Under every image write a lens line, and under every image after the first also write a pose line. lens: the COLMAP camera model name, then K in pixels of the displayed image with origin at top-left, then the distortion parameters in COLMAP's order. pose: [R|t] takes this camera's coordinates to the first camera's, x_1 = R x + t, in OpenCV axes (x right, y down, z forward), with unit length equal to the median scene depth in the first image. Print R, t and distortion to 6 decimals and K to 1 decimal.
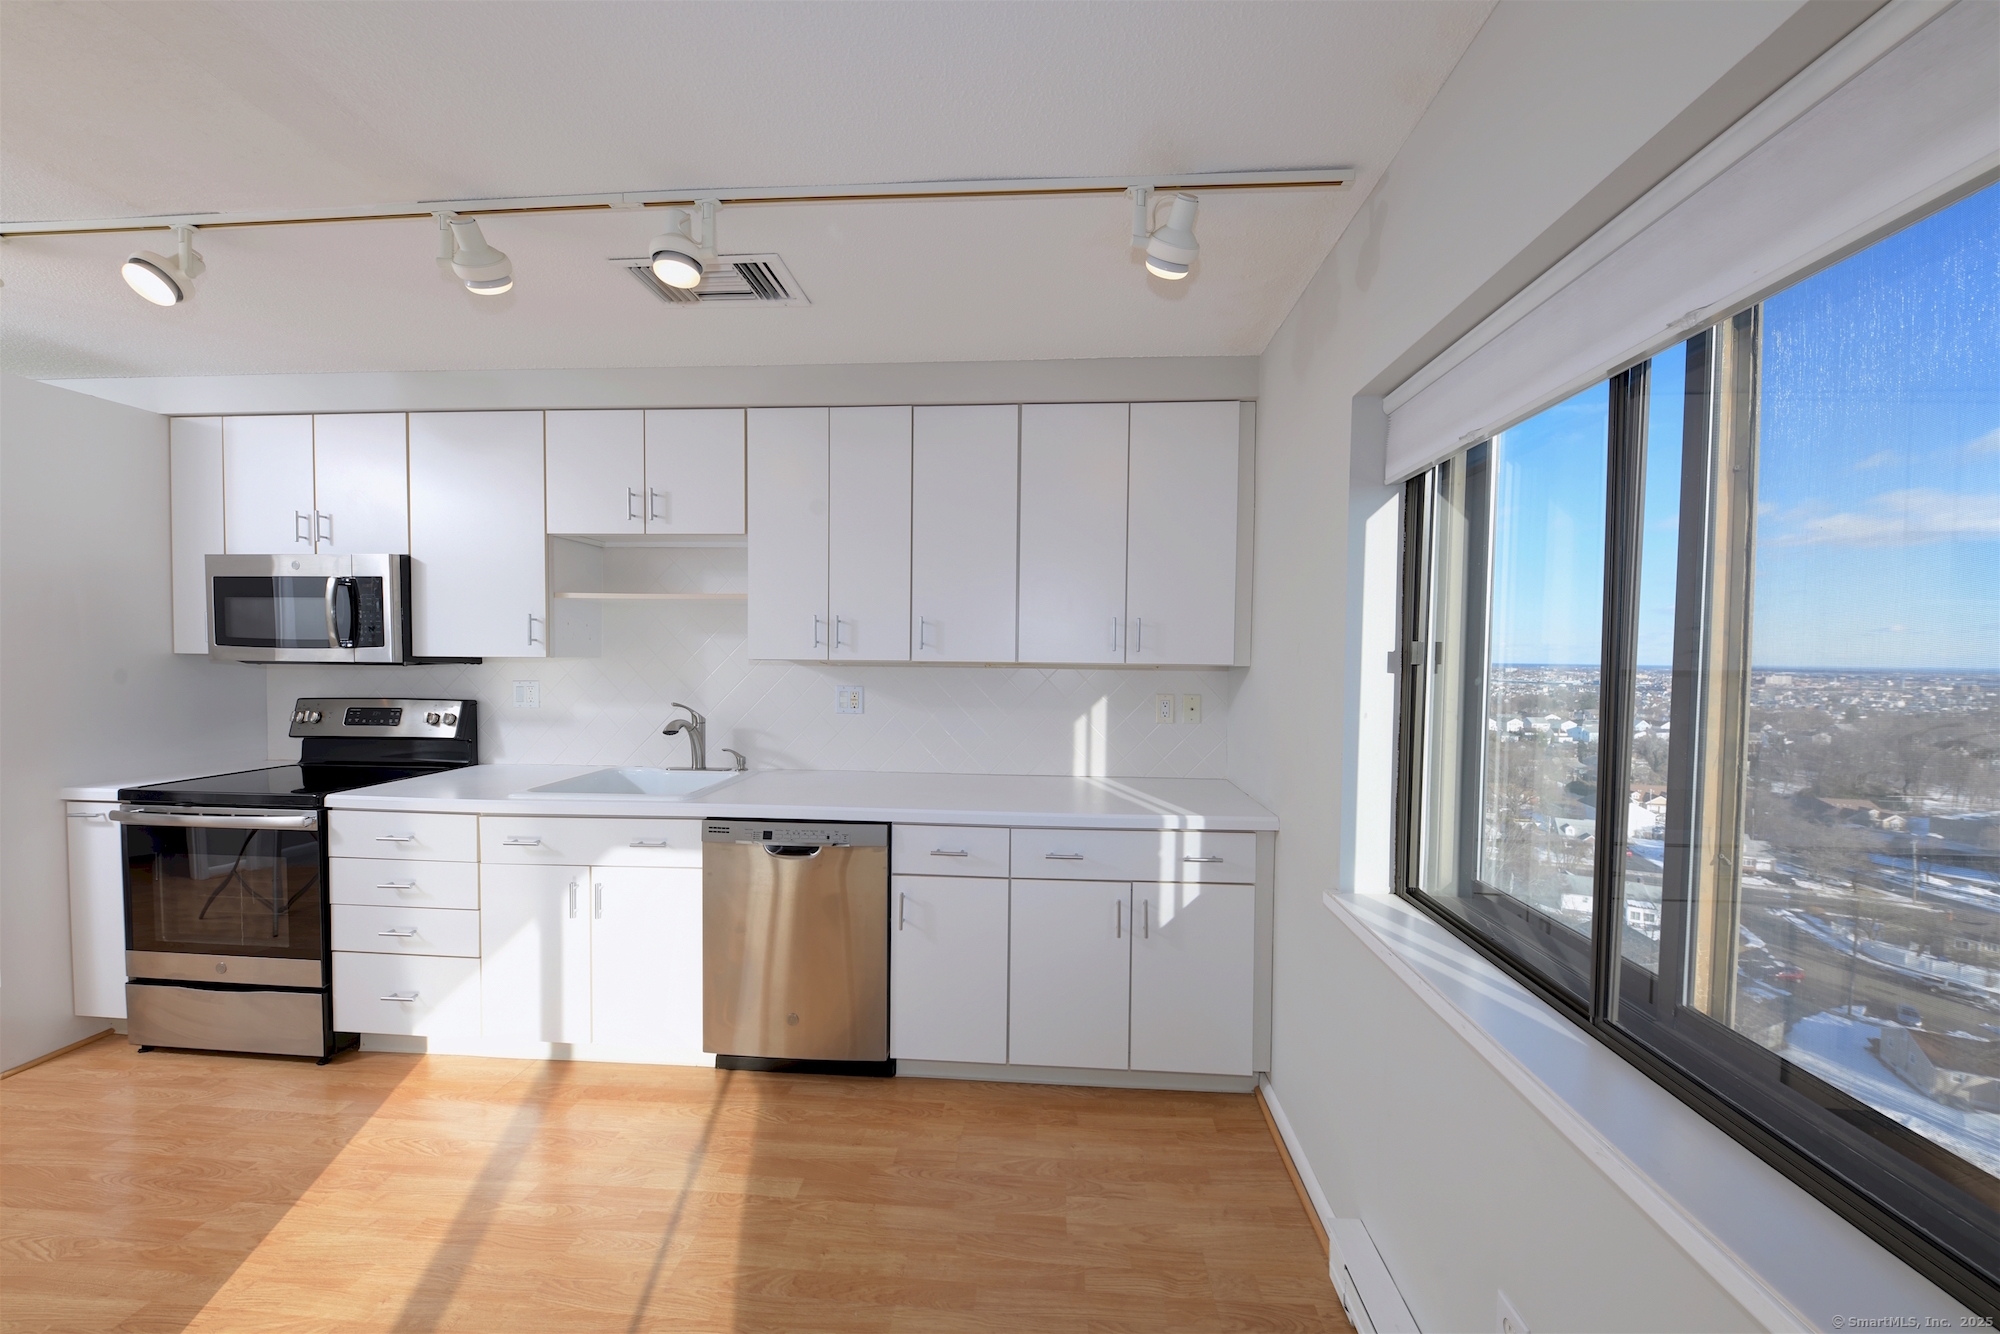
lens RADIAL K [[686.4, 0, 1009.5], [0, 686.4, 671.2], [0, 0, 1]] dist [0.007948, -0.005403]
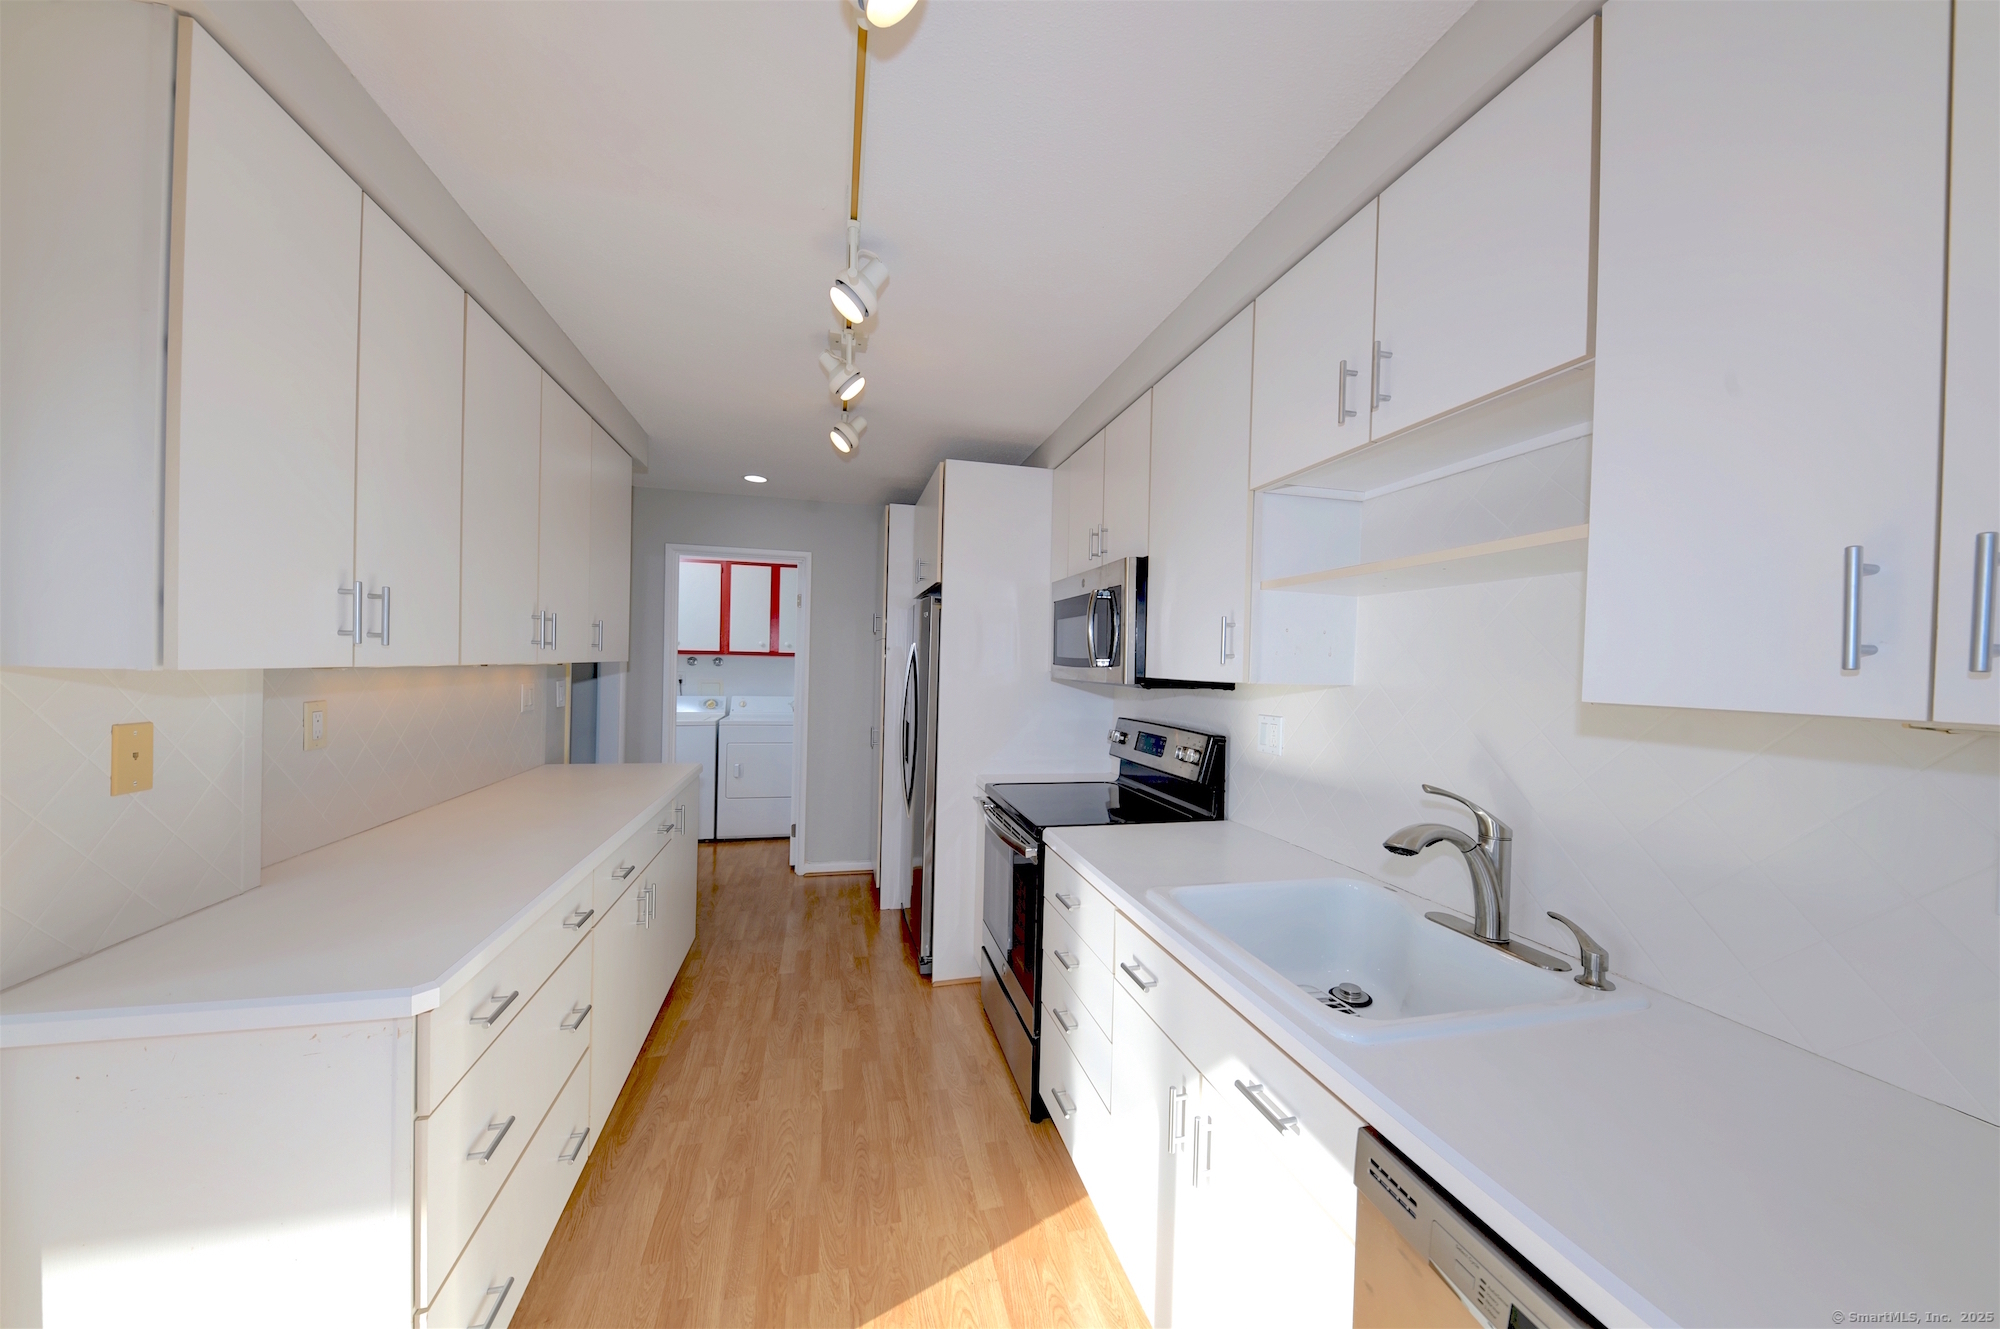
lens RADIAL K [[686.4, 0, 1009.5], [0, 686.4, 668.7], [0, 0, 1]] dist [0.007948, -0.005403]
pose [[0.314936, 0.003304, -0.949107, -0.144968], [-0.048248, 0.998757, -0.012533, -0.016353], [0.947886, 0.049740, 0.314704, 0.645963]]
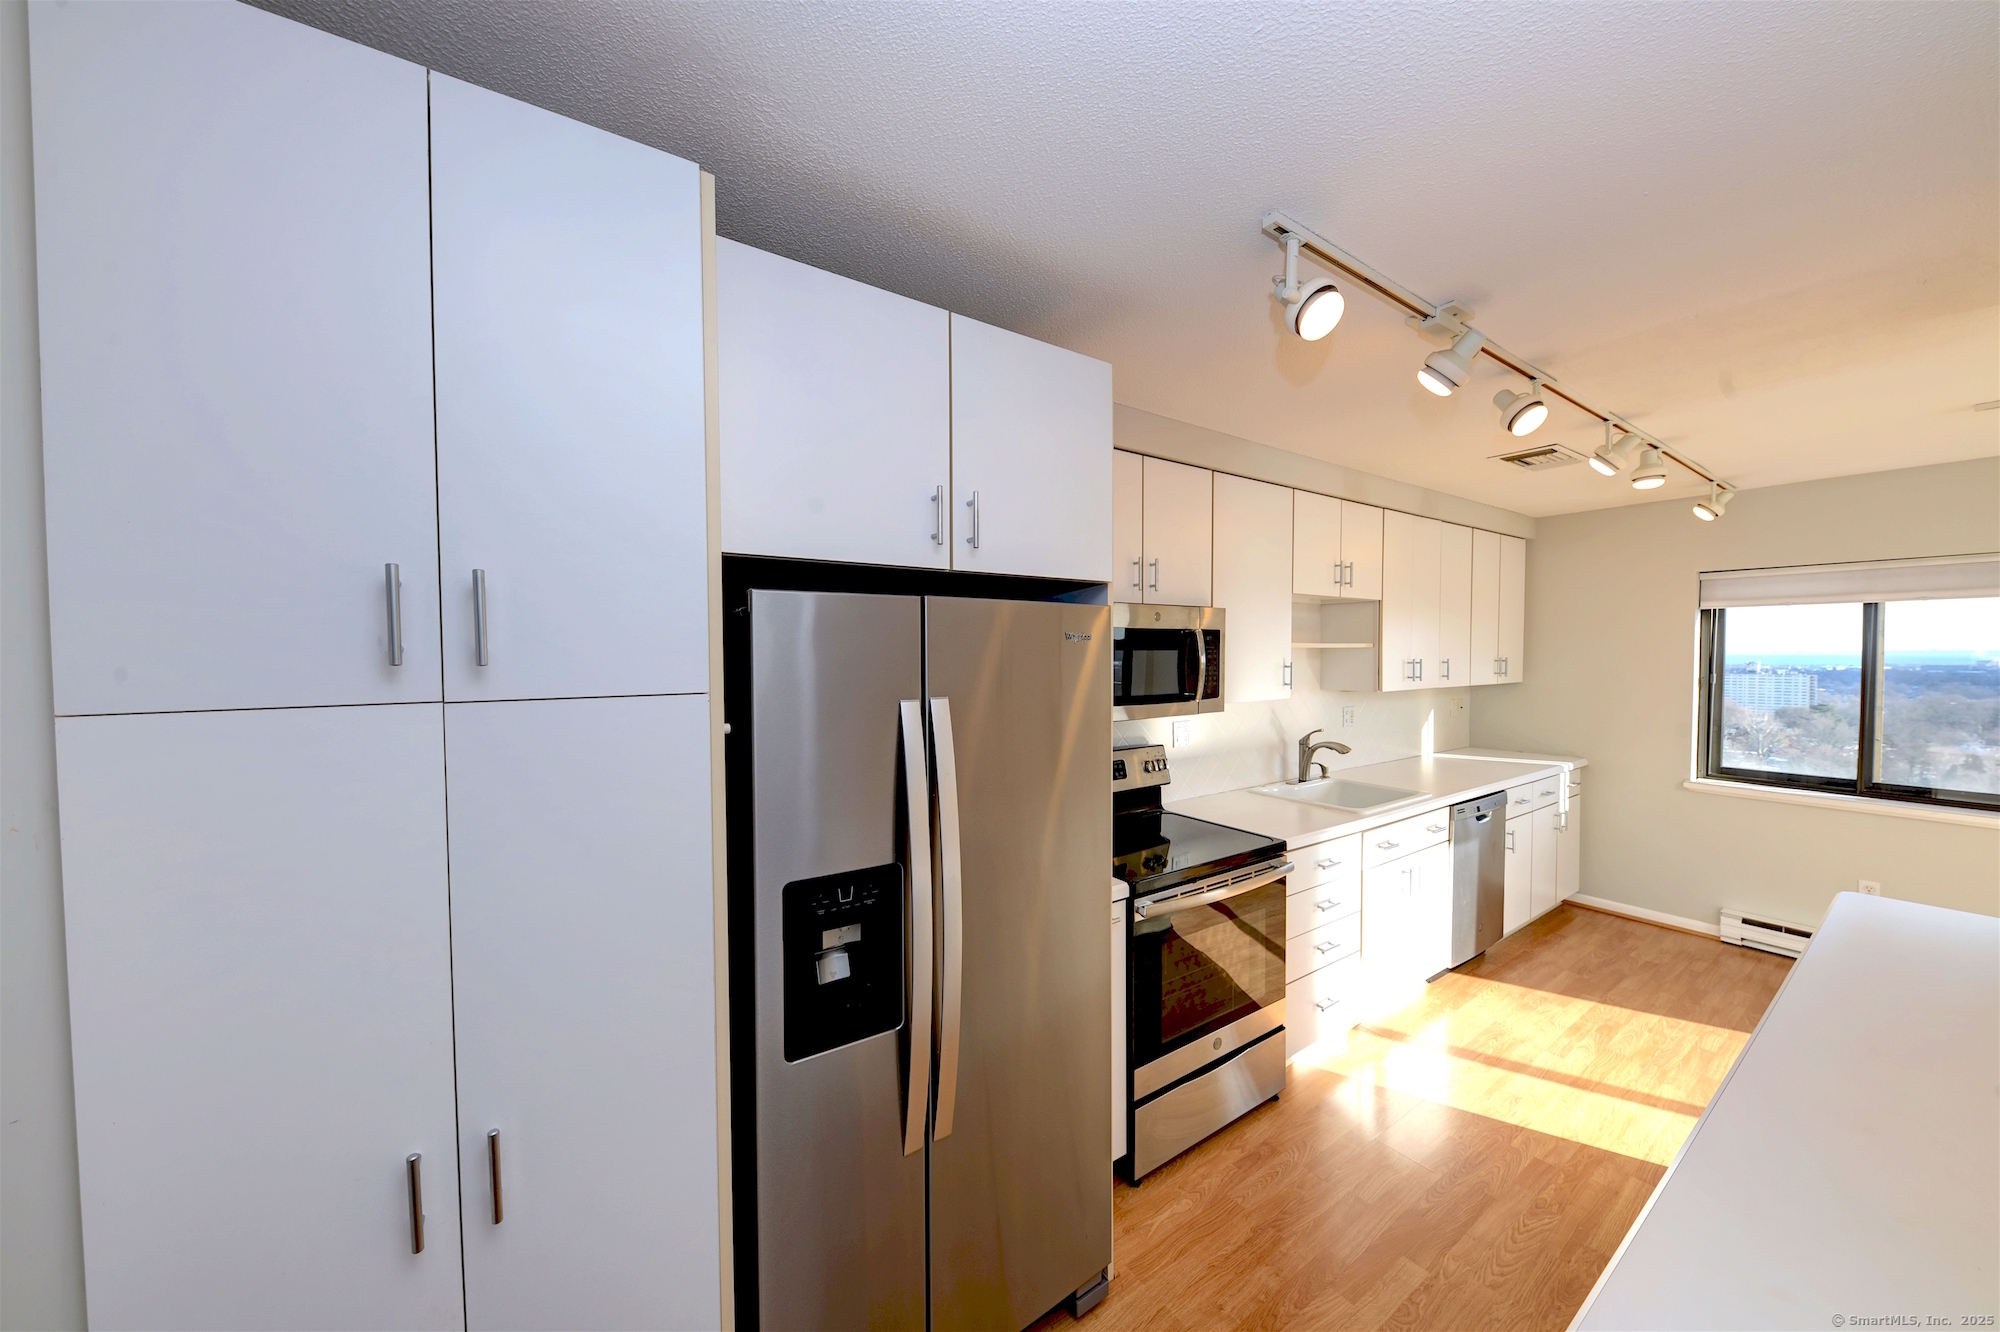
lens RADIAL K [[686.4, 0, 1009.5], [0, 686.4, 670.2], [0, 0, 1]] dist [0.007948, -0.005403]
pose [[0.781954, -0.031543, 0.622538, -1.941633], [0.028251, 0.999486, 0.015158, -0.110353], [-0.622696, 0.005735, 0.782443, 0.423982]]
